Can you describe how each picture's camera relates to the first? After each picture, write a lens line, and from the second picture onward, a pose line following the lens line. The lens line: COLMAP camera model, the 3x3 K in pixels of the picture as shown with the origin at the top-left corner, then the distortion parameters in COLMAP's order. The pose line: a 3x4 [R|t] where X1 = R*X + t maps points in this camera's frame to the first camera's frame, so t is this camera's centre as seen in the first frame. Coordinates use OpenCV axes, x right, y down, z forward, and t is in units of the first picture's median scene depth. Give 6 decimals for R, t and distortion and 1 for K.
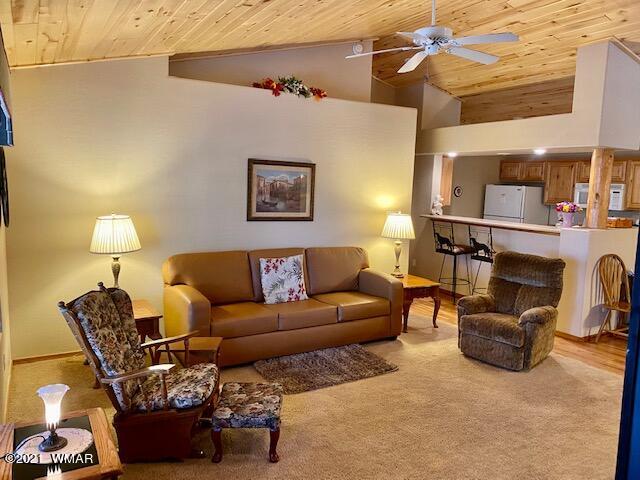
lens RADIAL K [[488.2, 0, 312.5], [0, 488.2, 226.5], [0, 0, 1]] dist [0.041291, -0.042858]
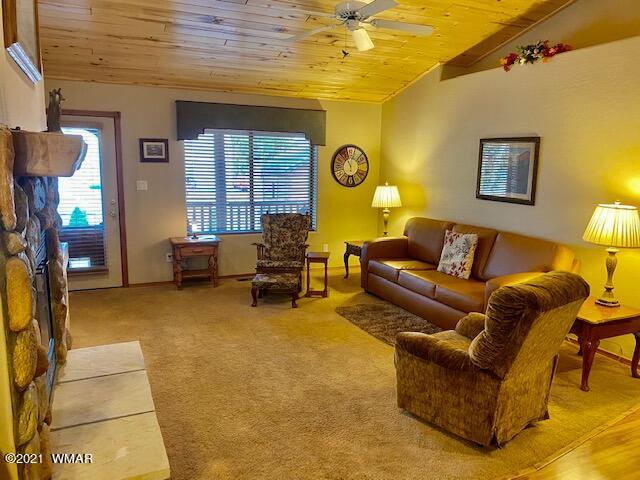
lens RADIAL K [[488.2, 0, 320.4], [0, 488.2, 237.9], [0, 0, 1]] dist [0.041291, -0.042858]
pose [[-0.088577, 0.121167, -0.988672, 0.889819], [-0.117188, 0.984413, 0.131144, -0.024605], [0.989152, 0.127477, -0.072997, 0.710802]]
